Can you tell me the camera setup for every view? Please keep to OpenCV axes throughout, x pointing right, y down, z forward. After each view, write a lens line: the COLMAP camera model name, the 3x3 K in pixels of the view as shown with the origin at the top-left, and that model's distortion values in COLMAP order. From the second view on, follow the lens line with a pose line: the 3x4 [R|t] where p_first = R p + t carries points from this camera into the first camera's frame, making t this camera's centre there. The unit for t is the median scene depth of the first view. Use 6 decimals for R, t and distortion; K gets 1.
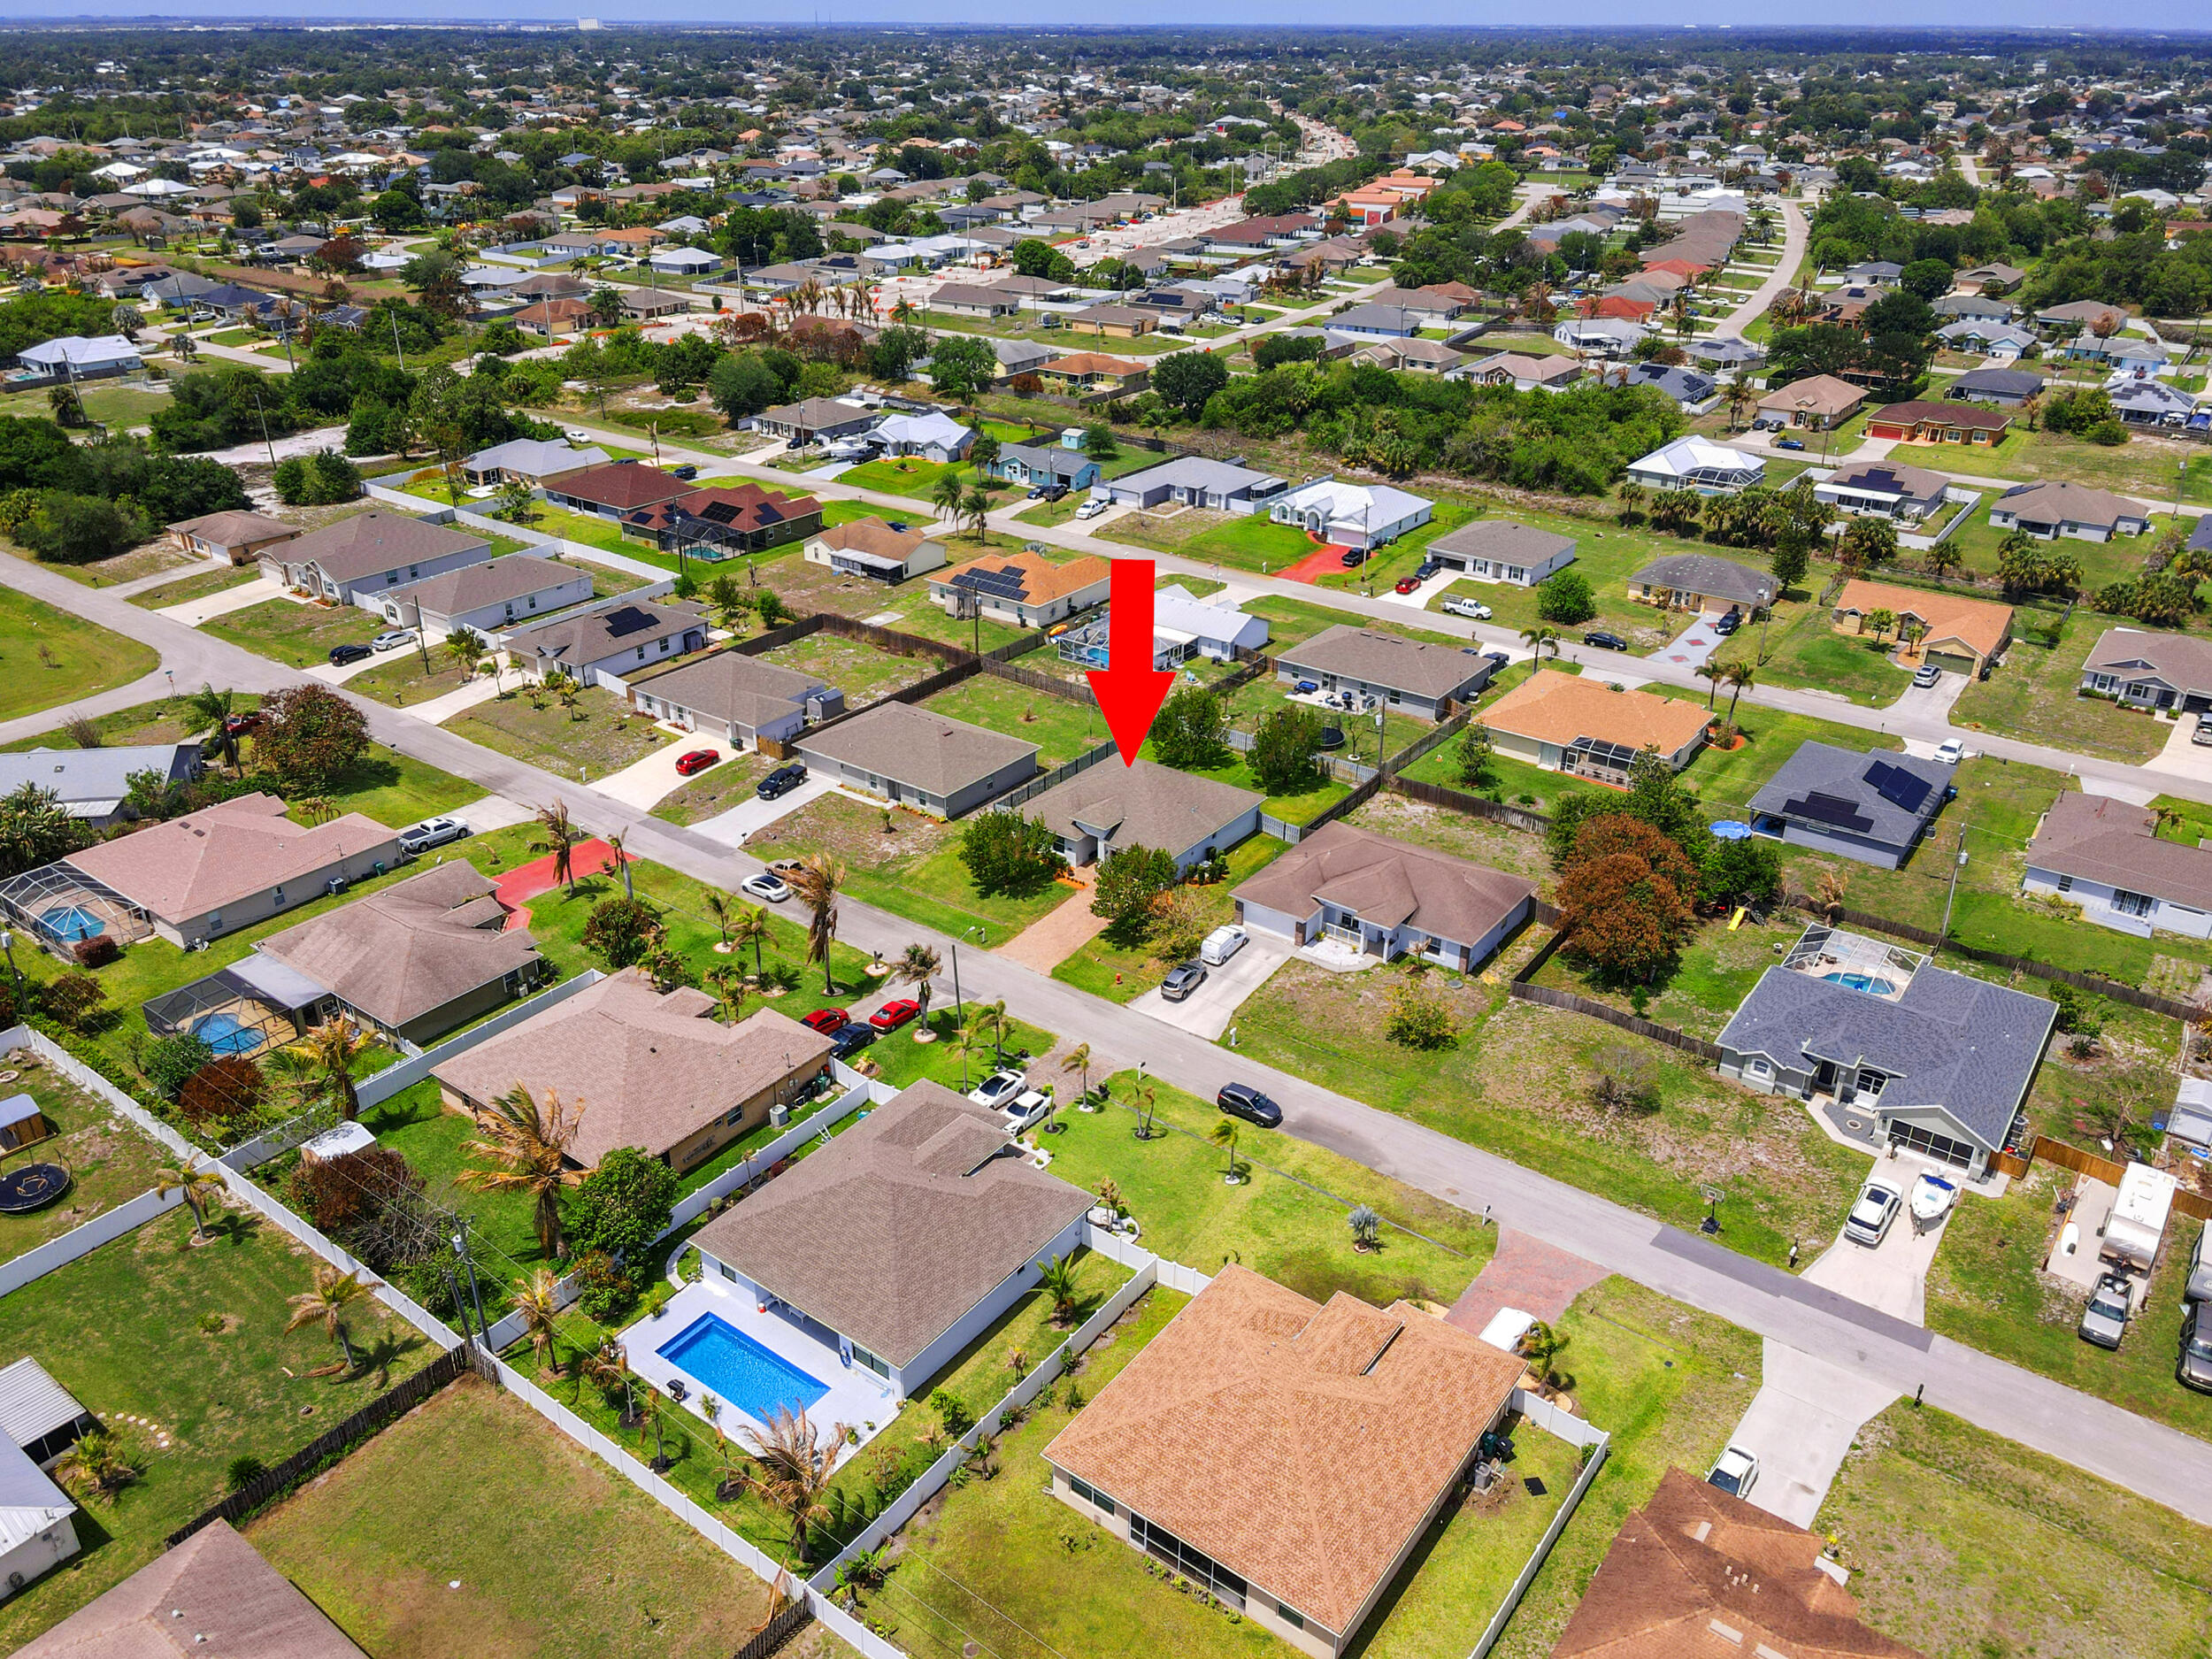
lens RADIAL K [[1645.8, 0, 1106.0], [0, 1645.8, 829.5], [0, 0, 1]] dist [0.002729, 0.001429]
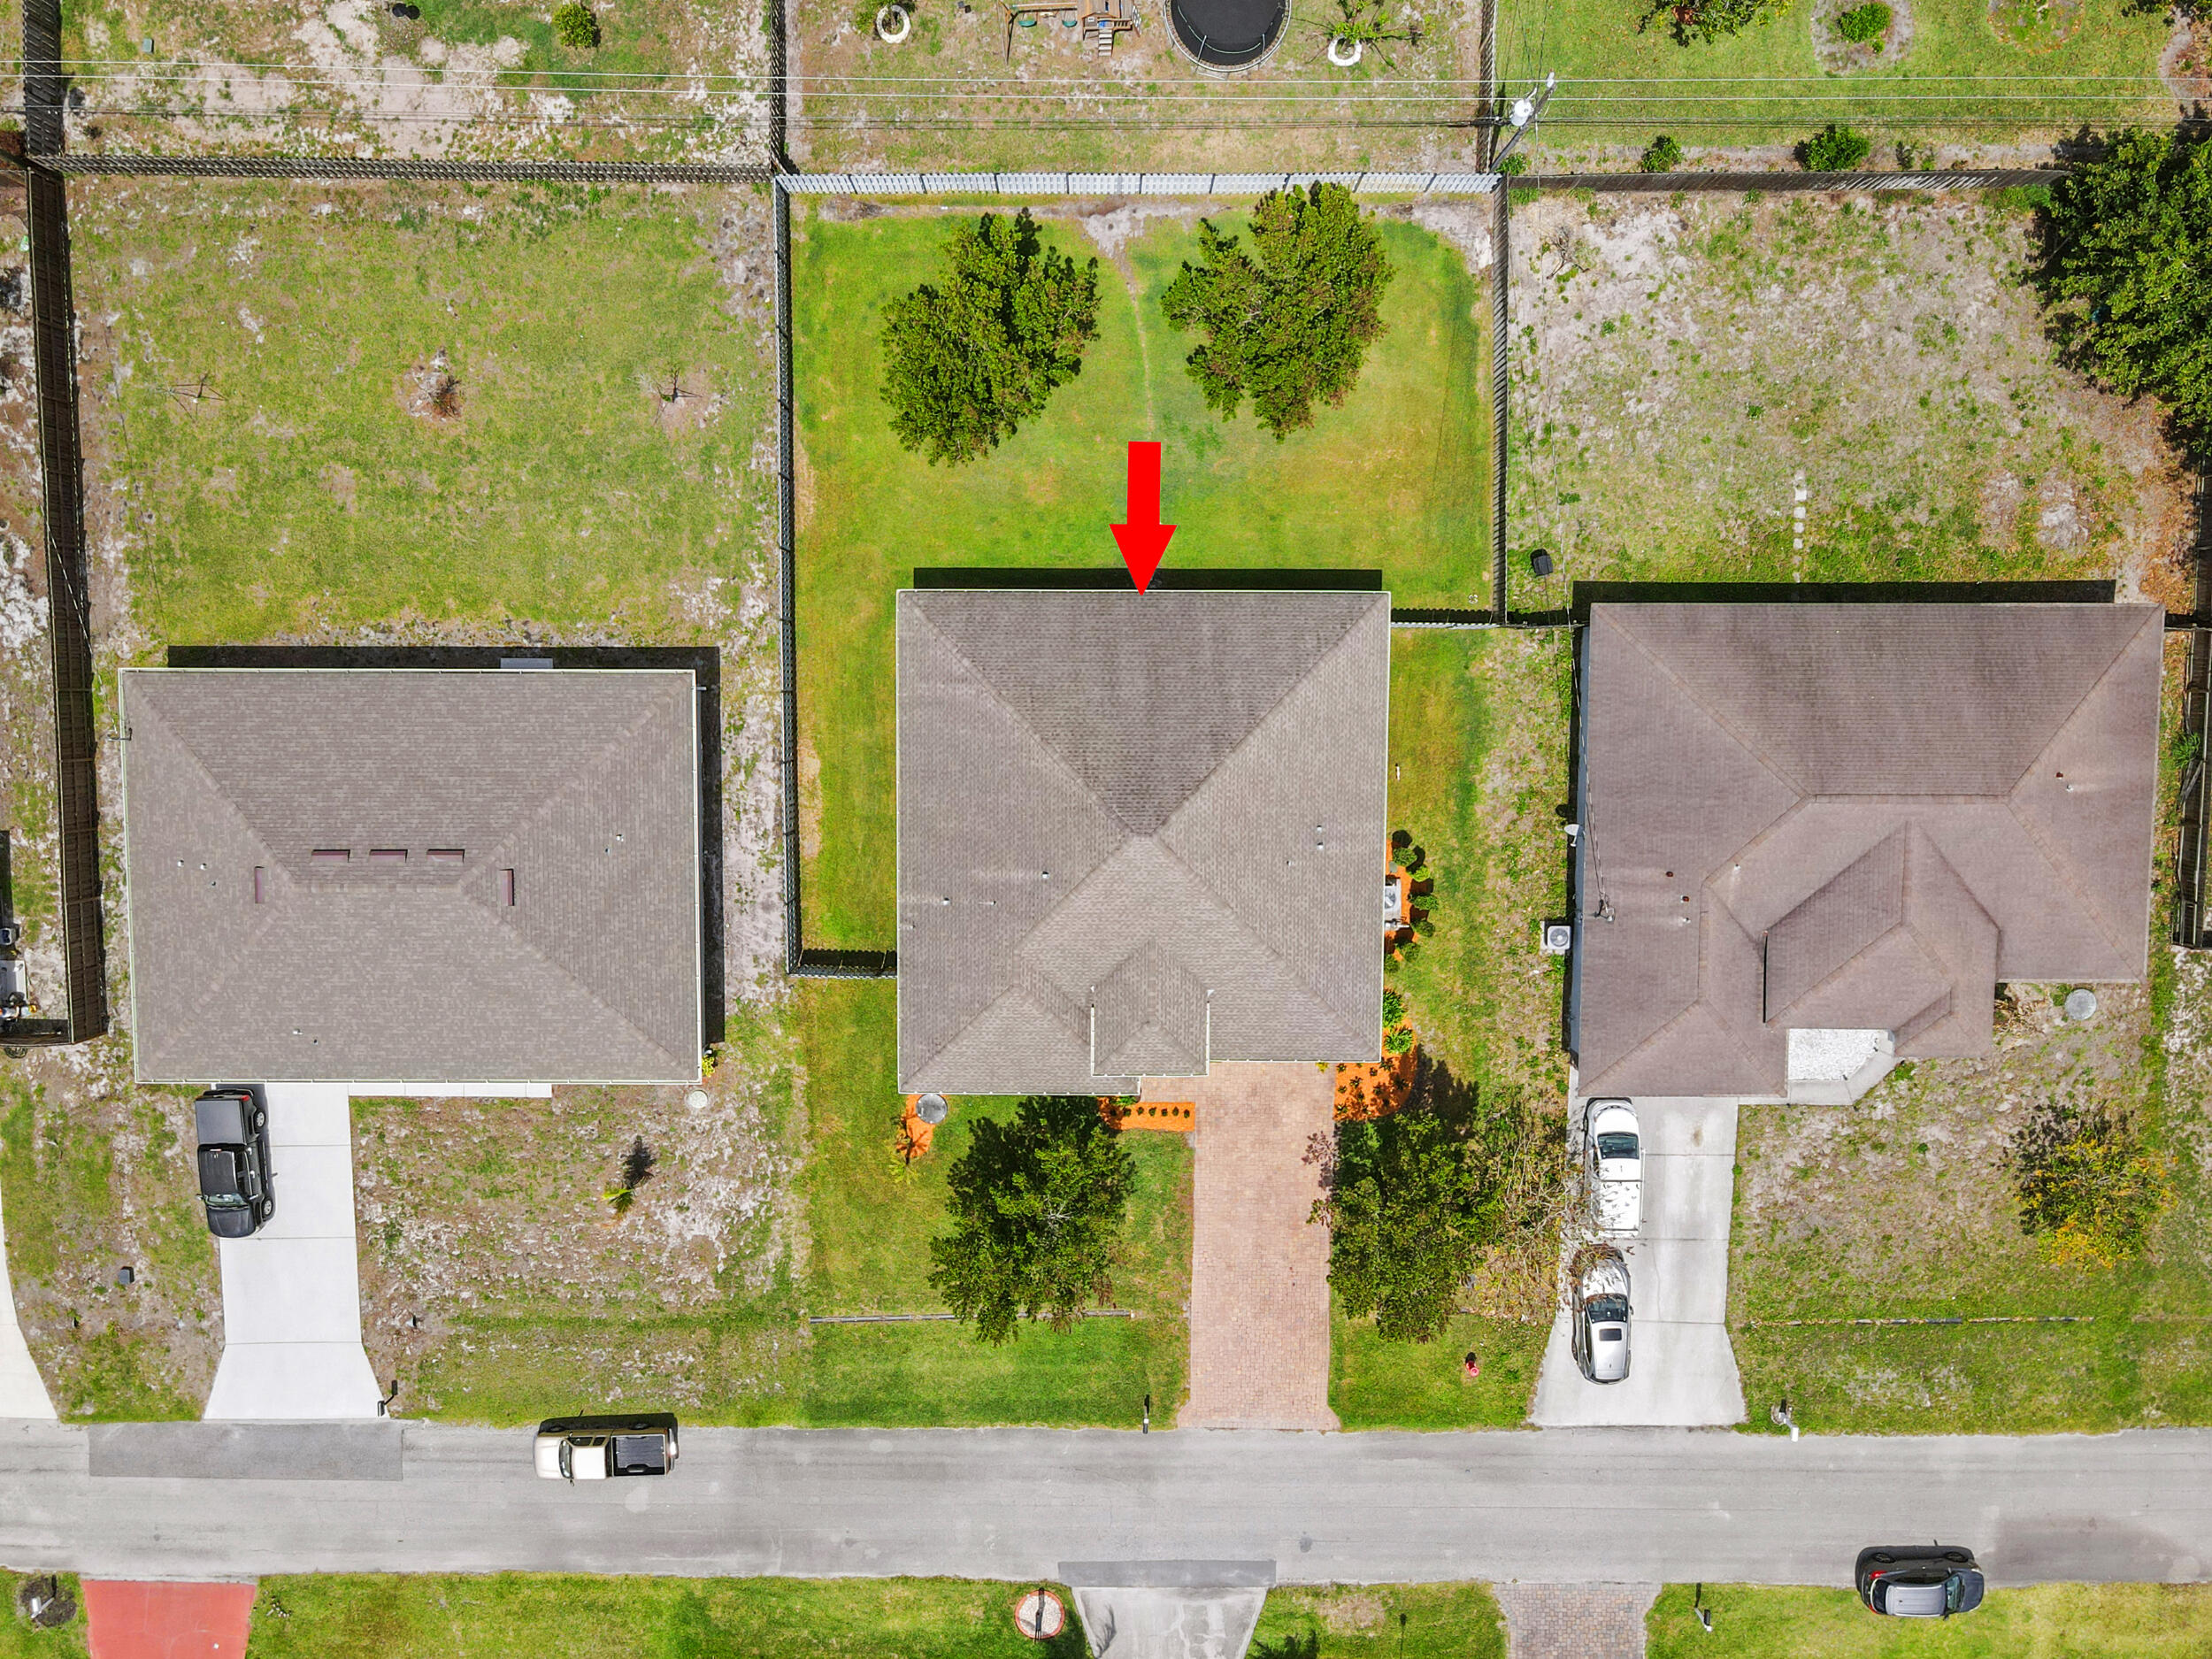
lens RADIAL K [[1600.1, 0, 1094.9], [0, 1600.1, 832.9], [0, 0, 1]] dist [-0.016399, 0.037380]
pose [[0.806834, -0.587923, -0.058010, 0.027389], [0.272780, 0.283639, 0.919315, -0.297953], [-0.524033, -0.757559, 0.389223, 0.710834]]
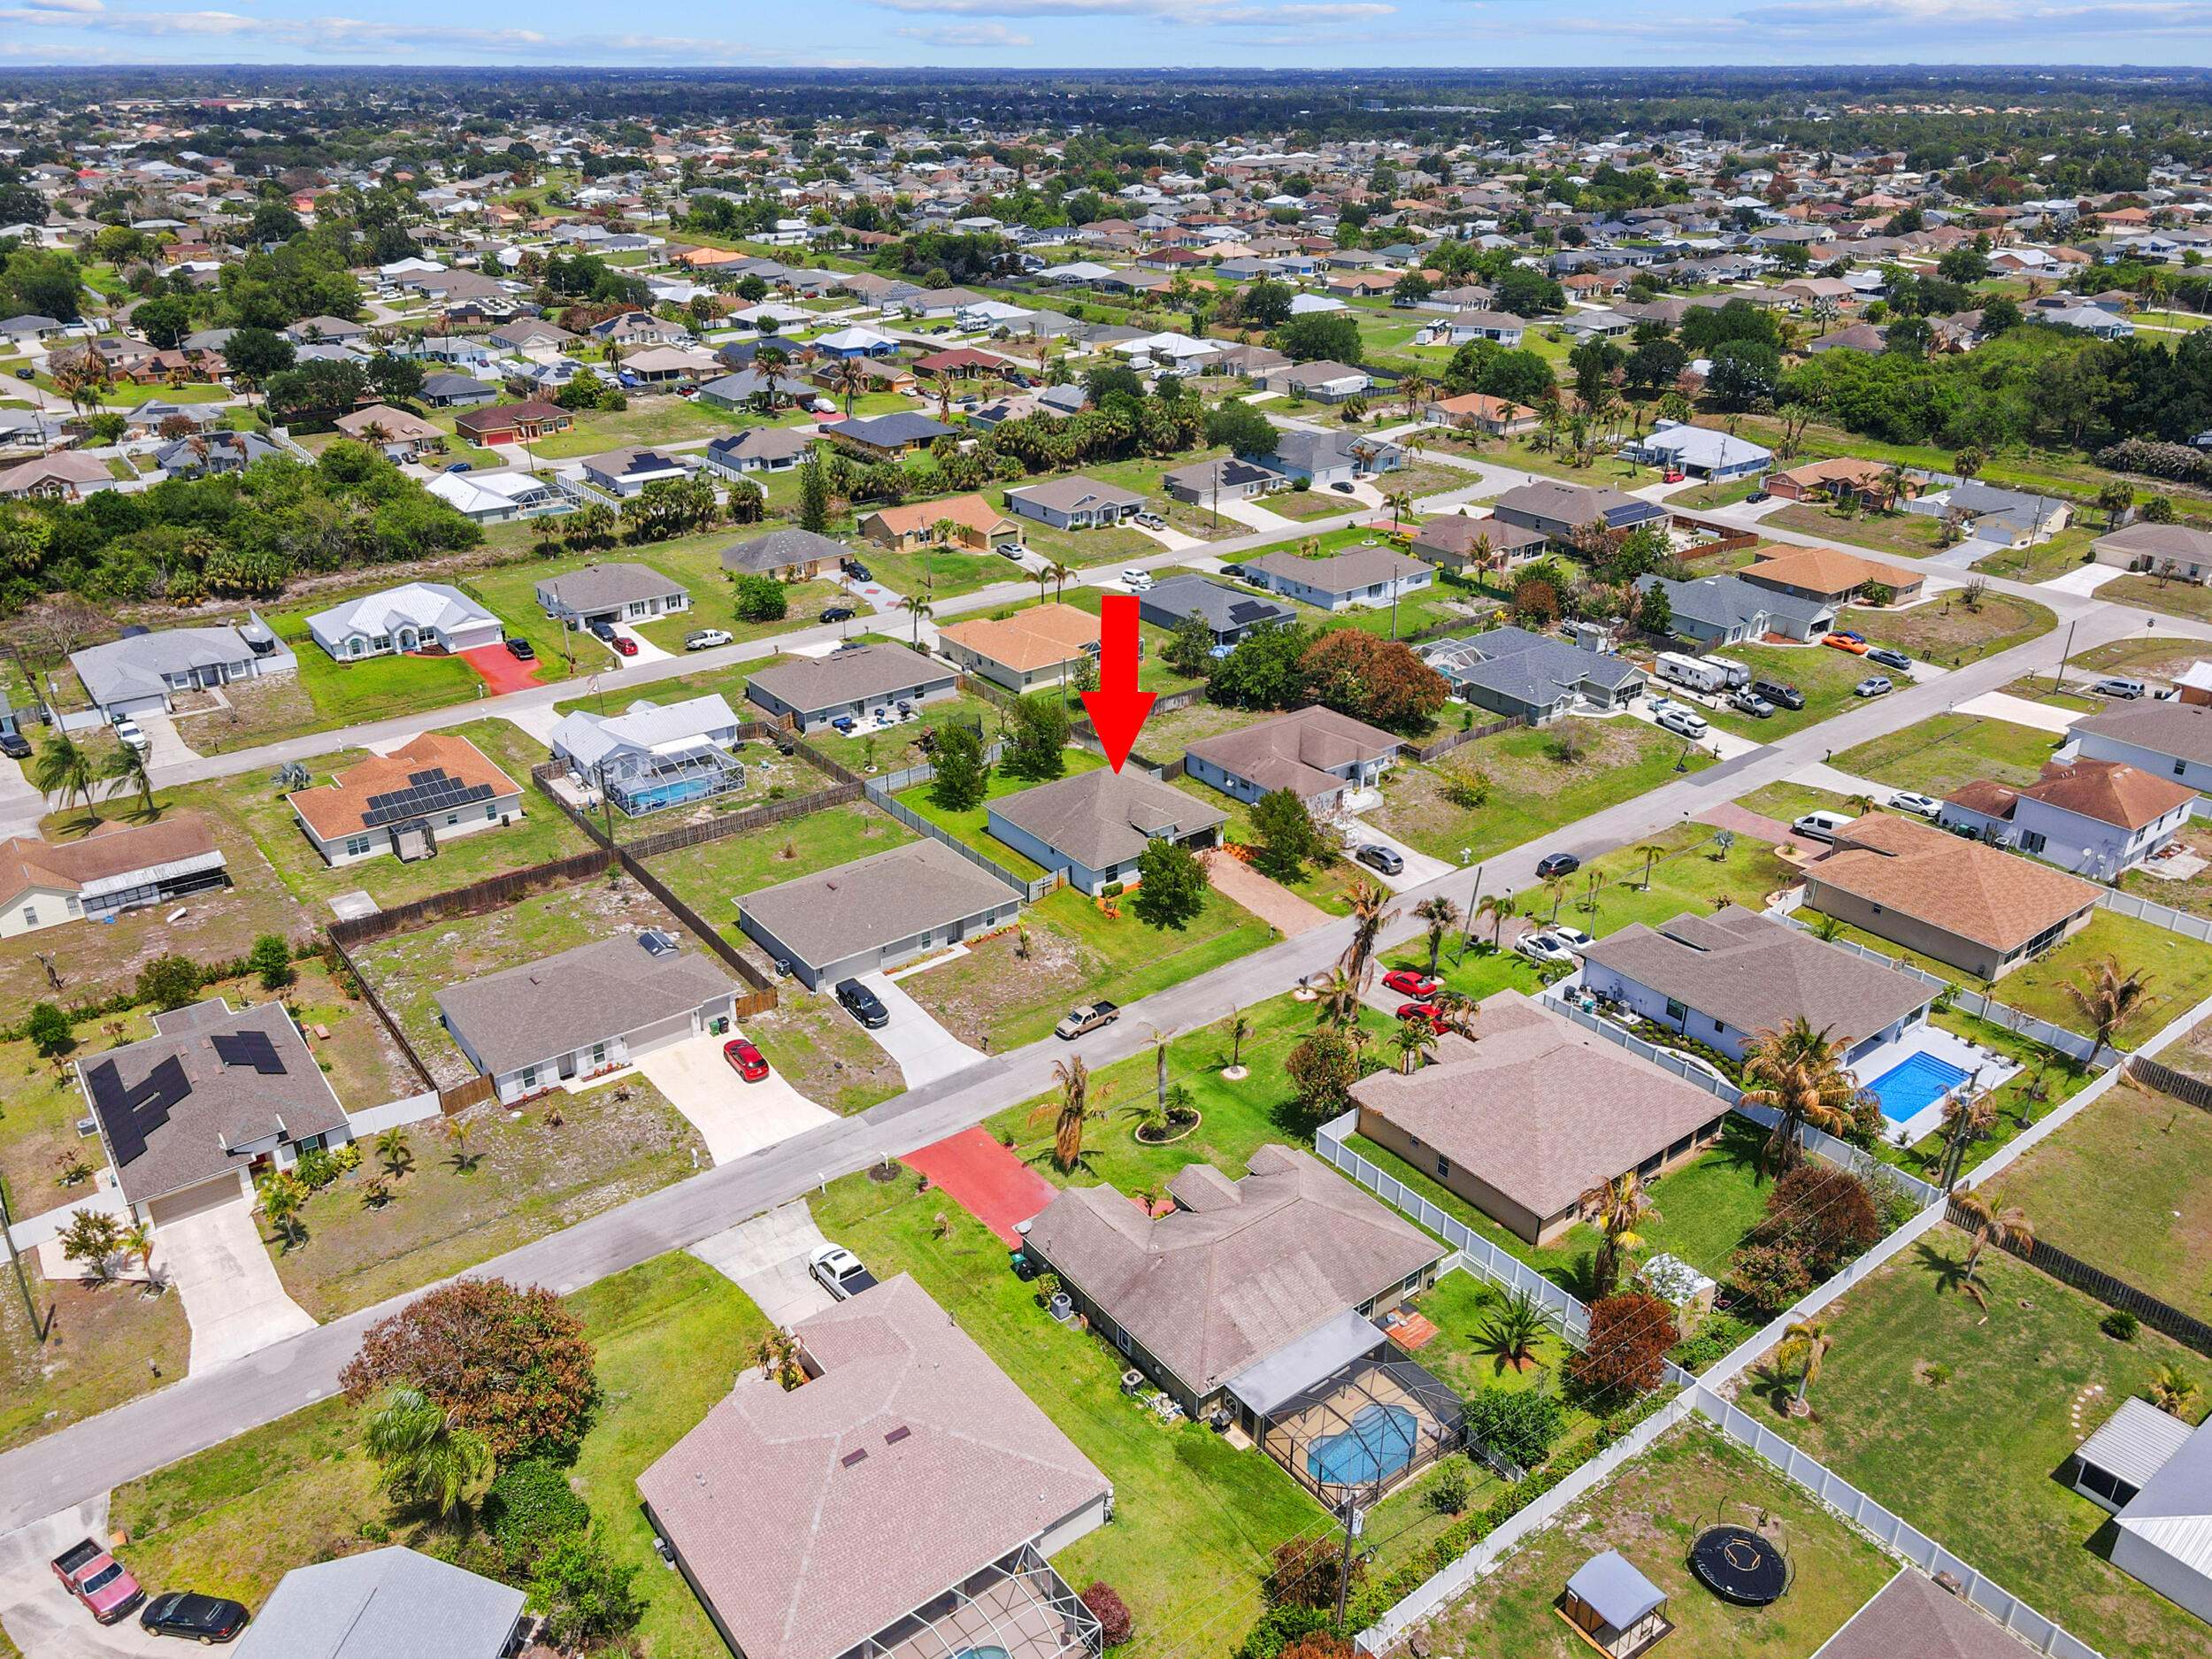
lens RADIAL K [[1628.5, 0, 1106.0], [0, 1628.5, 829.5], [0, 0, 1]] dist [0.010309, 0.004342]
pose [[0.276298, -0.416474, 0.866146, -0.717765], [0.429040, 0.859892, 0.276604, -0.237576], [-0.859991, 0.295186, 0.416271, 0.479156]]
